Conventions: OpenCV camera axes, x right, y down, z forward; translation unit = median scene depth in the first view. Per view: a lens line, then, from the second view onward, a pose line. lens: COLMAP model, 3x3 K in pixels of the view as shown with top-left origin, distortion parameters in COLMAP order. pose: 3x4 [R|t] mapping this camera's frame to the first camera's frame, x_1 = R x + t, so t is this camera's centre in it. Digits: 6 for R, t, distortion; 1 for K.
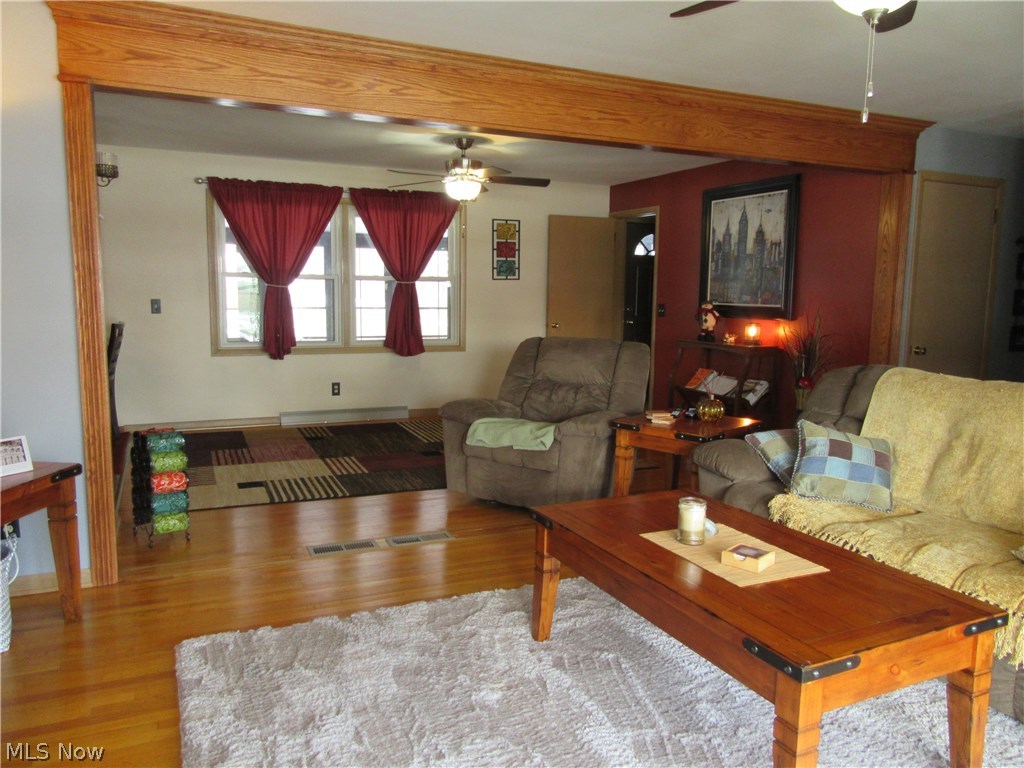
lens RADIAL K [[754.7, 0, 512.0], [0, 754.7, 384.0], [0, 0, 1]] dist [-0.006140, 0.001560]
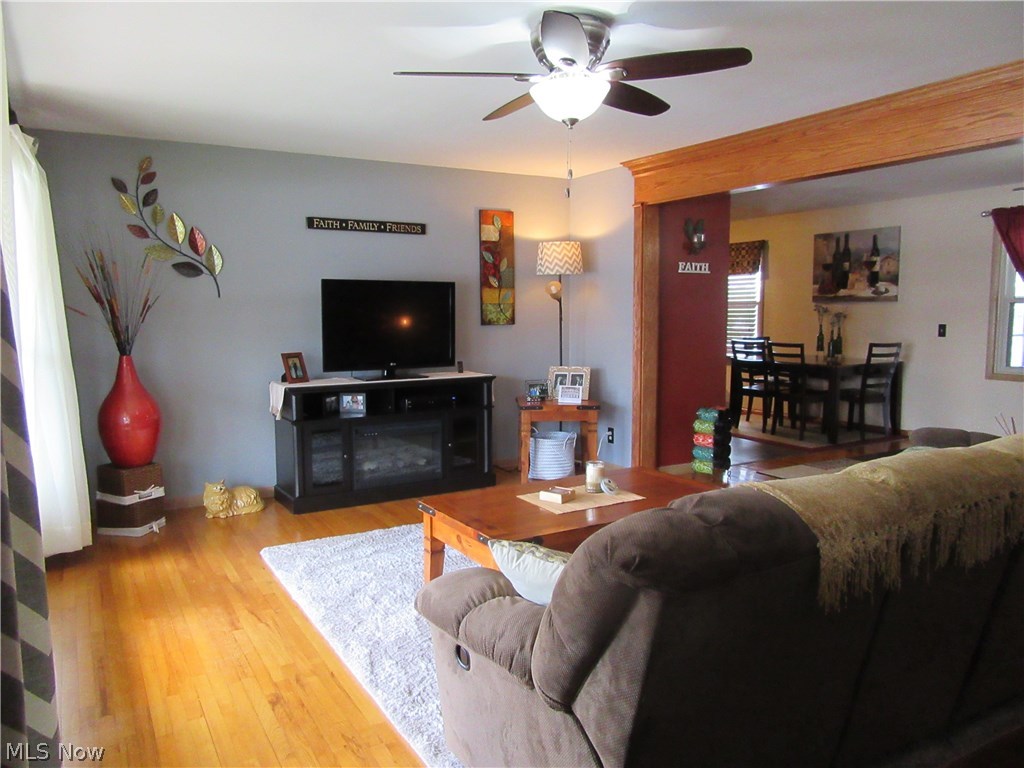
lens RADIAL K [[757.6, 0, 514.4], [0, 757.6, 384.4], [0, 0, 1]] dist [-0.006902, 0.009077]
pose [[0.102874, 0.084682, -0.991083, 0.680631], [-0.119304, 0.990227, 0.072225, -0.032098], [0.987514, 0.110811, 0.111971, 0.279610]]
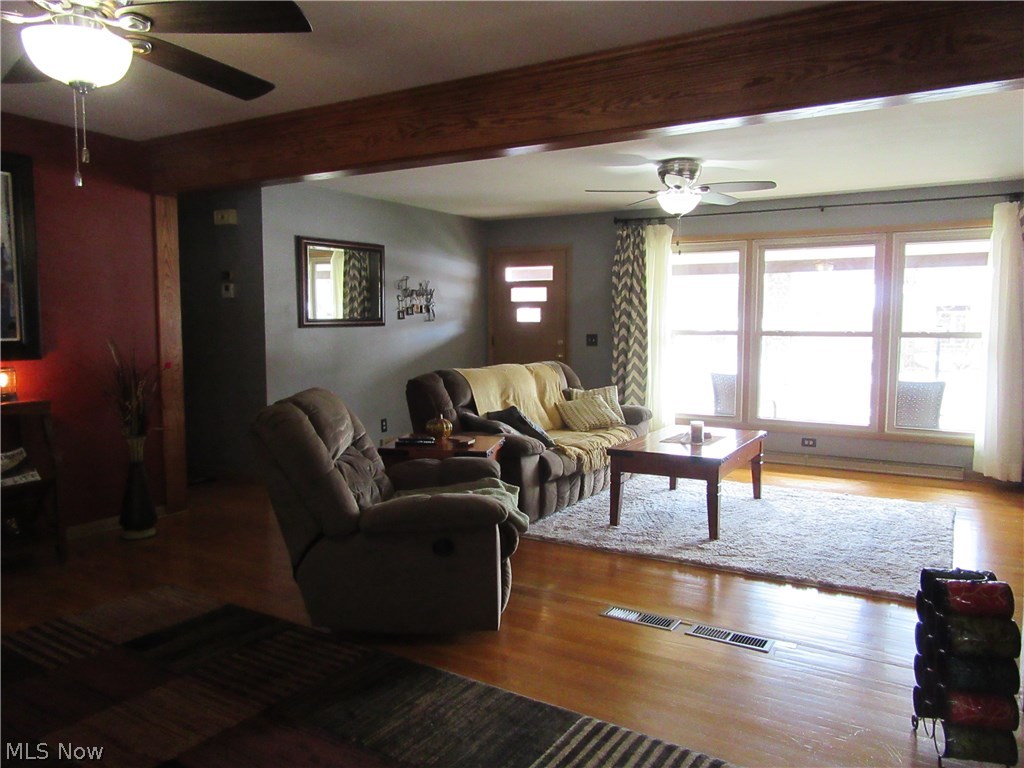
lens RADIAL K [[757.6, 0, 514.4], [0, 757.6, 384.4], [0, 0, 1]] dist [-0.006902, 0.009077]
pose [[-0.561962, -0.086248, 0.822654, -0.480581], [0.094249, 0.981395, 0.167273, -0.142678], [-0.821776, 0.171535, -0.543378, 1.045698]]
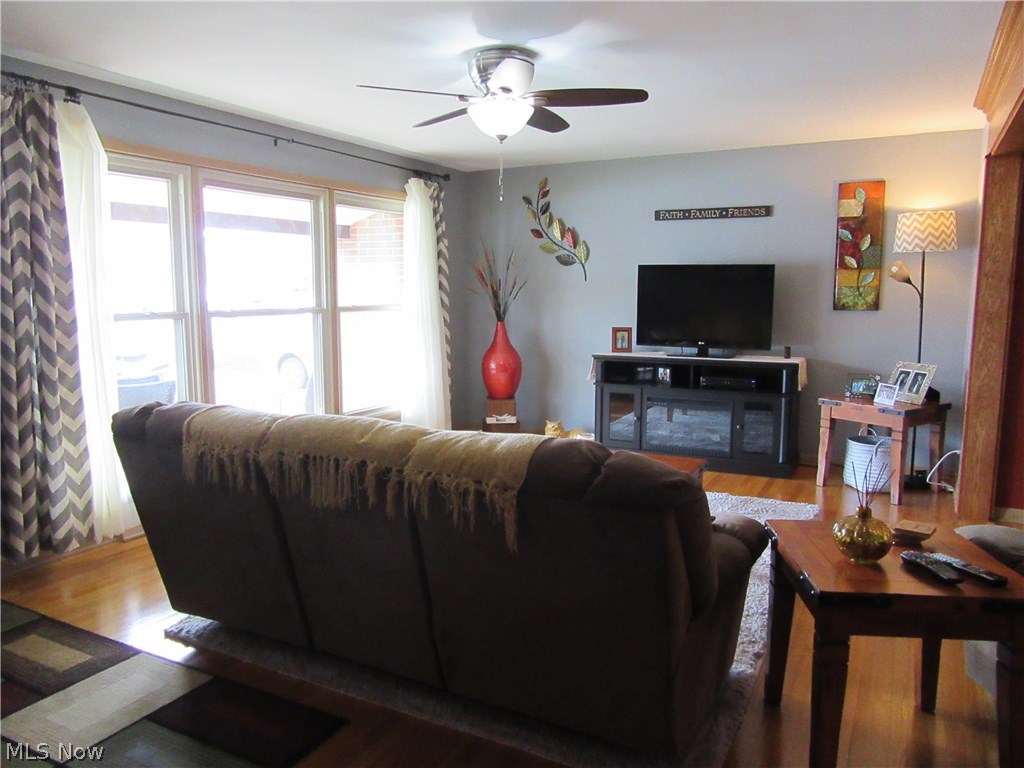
lens RADIAL K [[757.6, 0, 514.4], [0, 757.6, 384.4], [0, 0, 1]] dist [-0.006902, 0.009077]
pose [[-0.791483, 0.063278, -0.607907, 0.542682], [-0.089233, 0.972005, 0.217356, -0.113577], [0.604643, 0.226279, -0.763679, 0.858366]]
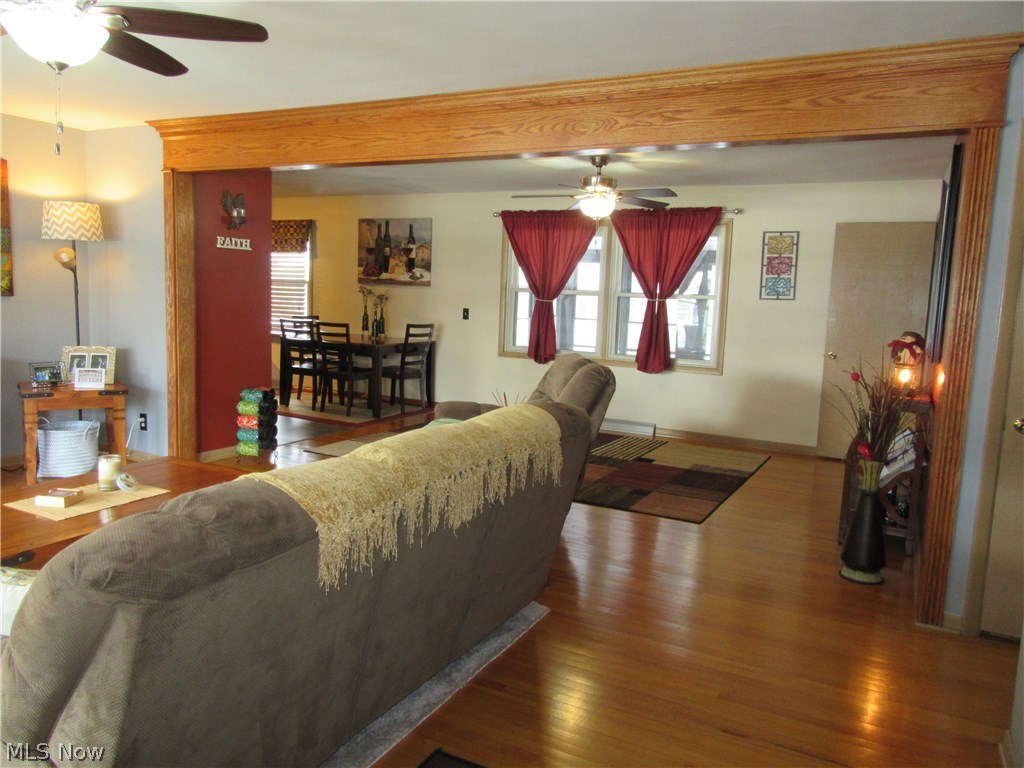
lens RADIAL K [[755.2, 0, 514.0], [0, 755.2, 382.0], [0, 0, 1]] dist [-0.001155, -0.003399]
pose [[0.616872, 0.103026, -0.780291, 0.685534], [-0.128788, 0.991246, 0.029064, -0.040168], [0.776455, 0.082563, 0.624741, 0.301290]]
